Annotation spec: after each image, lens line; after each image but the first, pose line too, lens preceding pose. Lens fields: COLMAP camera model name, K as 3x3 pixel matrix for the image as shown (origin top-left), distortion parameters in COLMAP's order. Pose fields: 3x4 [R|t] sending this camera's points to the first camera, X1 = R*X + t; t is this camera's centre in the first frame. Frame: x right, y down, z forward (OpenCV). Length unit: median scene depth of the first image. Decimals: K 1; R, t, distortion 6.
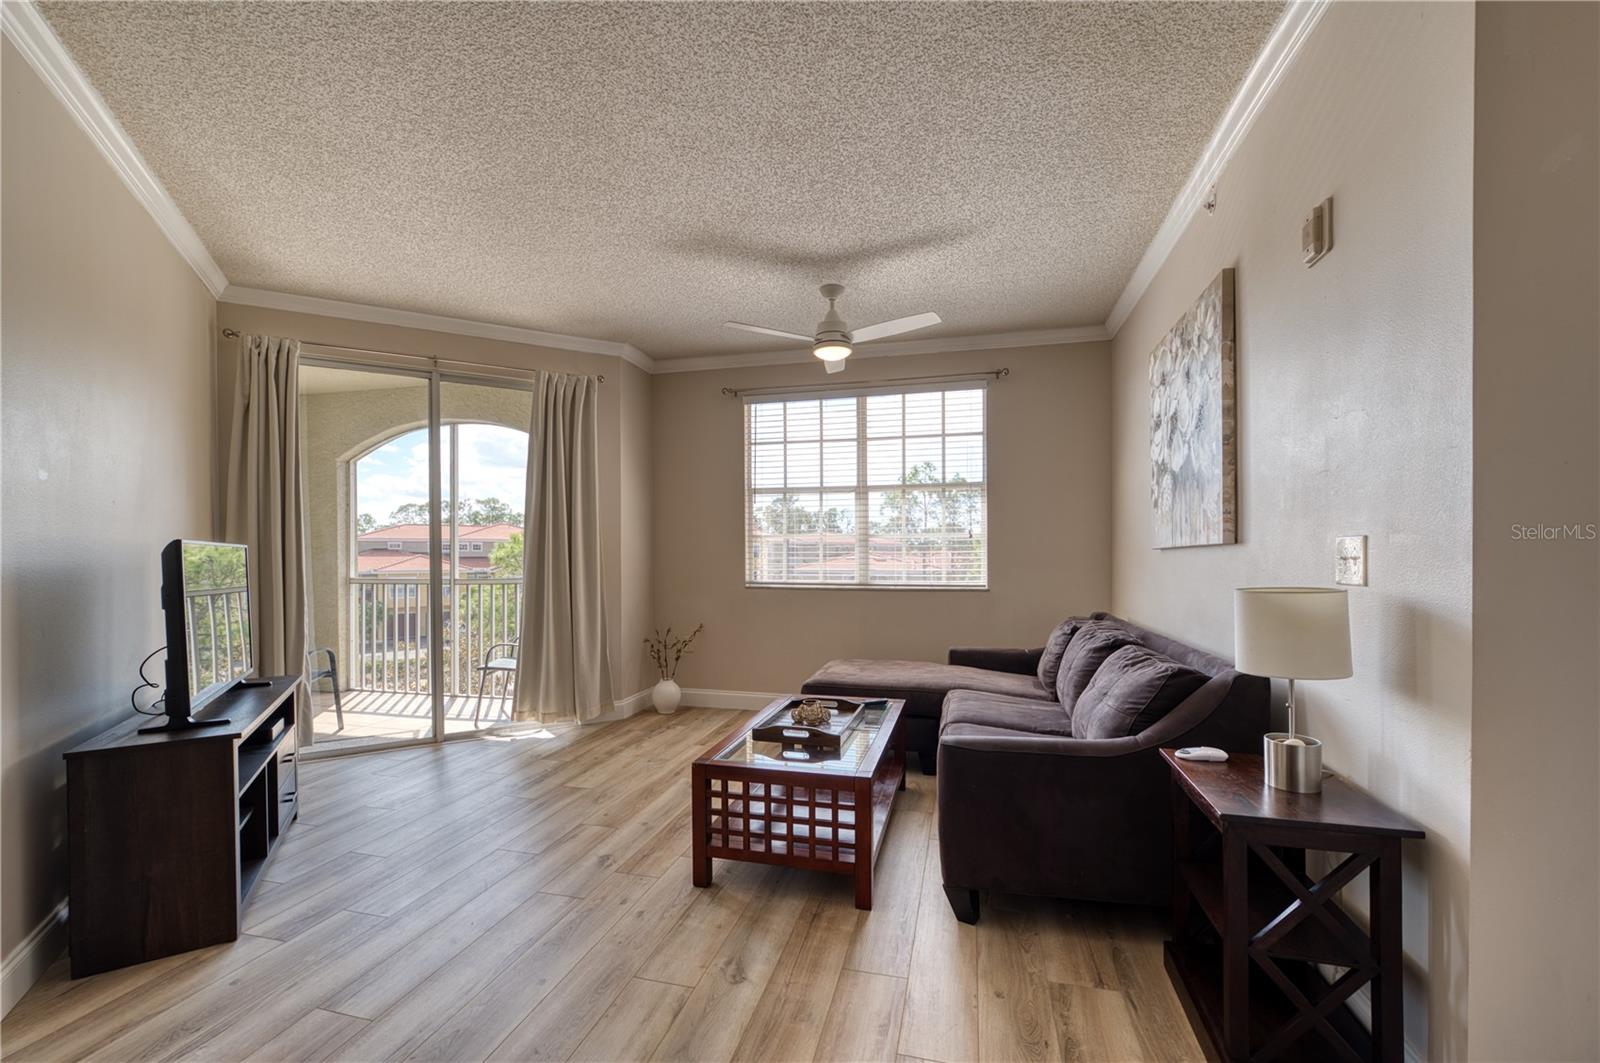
lens RADIAL K [[627.0, 0, 809.4], [0, 627.0, 559.2], [0, 0, 1]] dist [-0.008150, 0.002611]
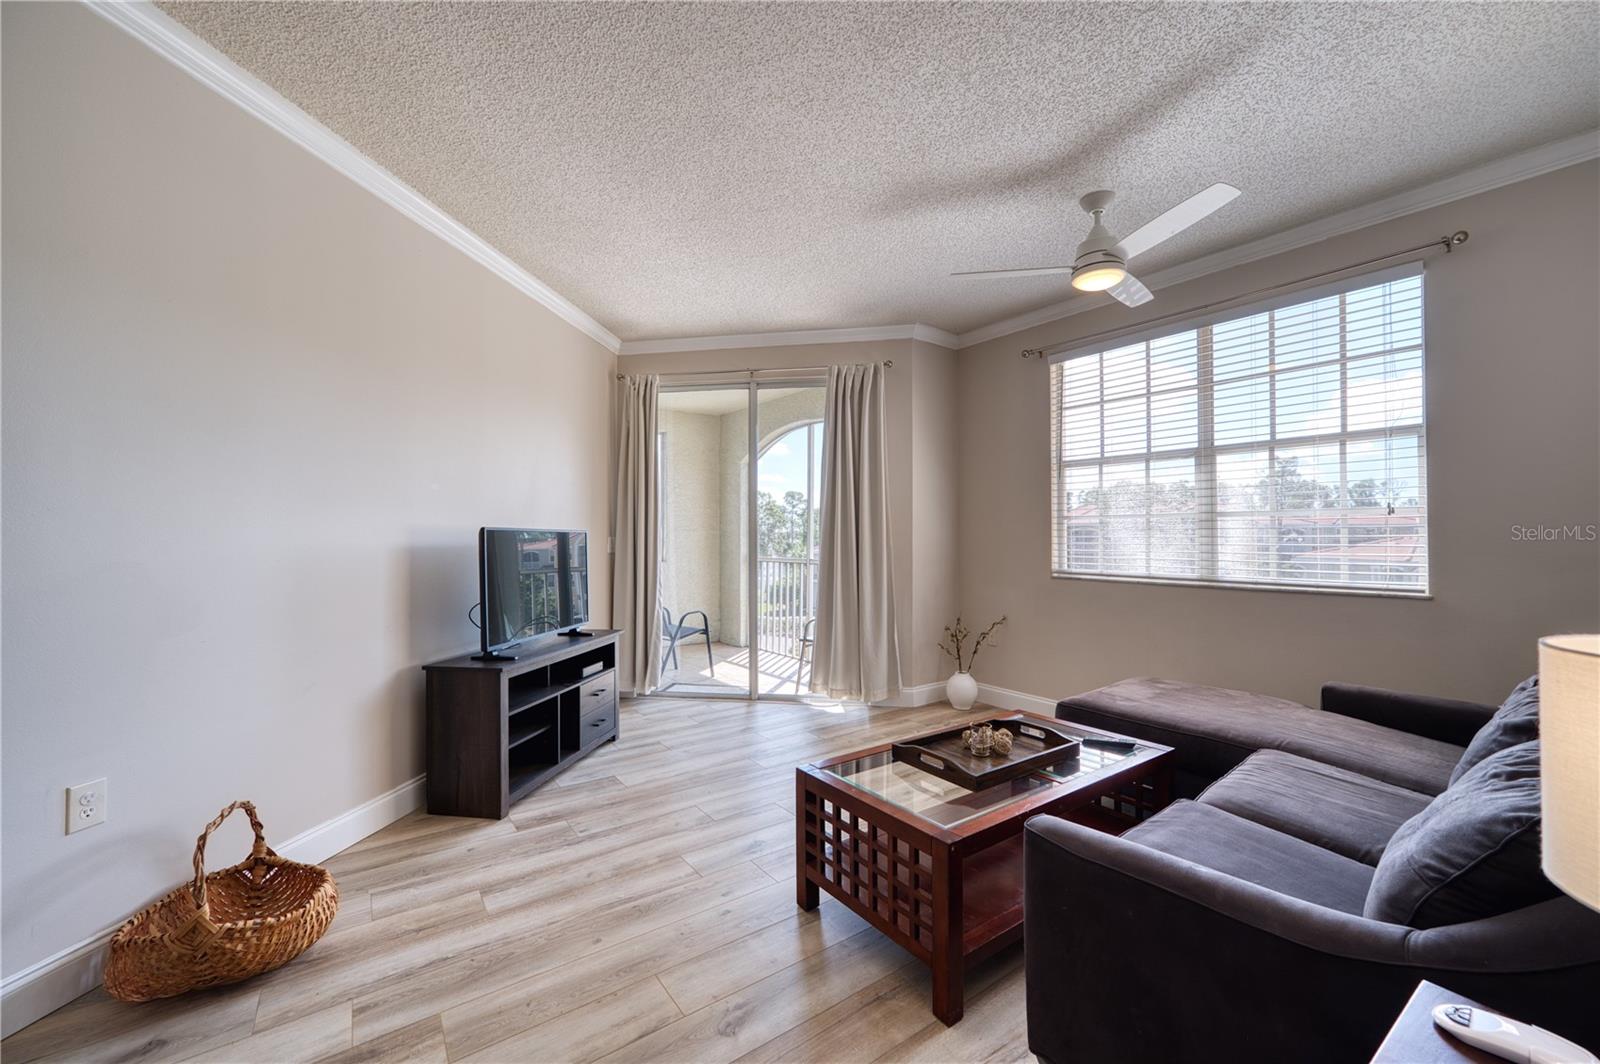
lens RADIAL K [[627.0, 0, 818.8], [0, 627.0, 528.1], [0, 0, 1]] dist [-0.008150, 0.002611]
pose [[0.775826, -0.006389, -0.630915, 0.211269], [-0.008265, 0.999760, -0.020287, -0.002897], [0.630893, 0.020953, 0.775587, 0.155199]]
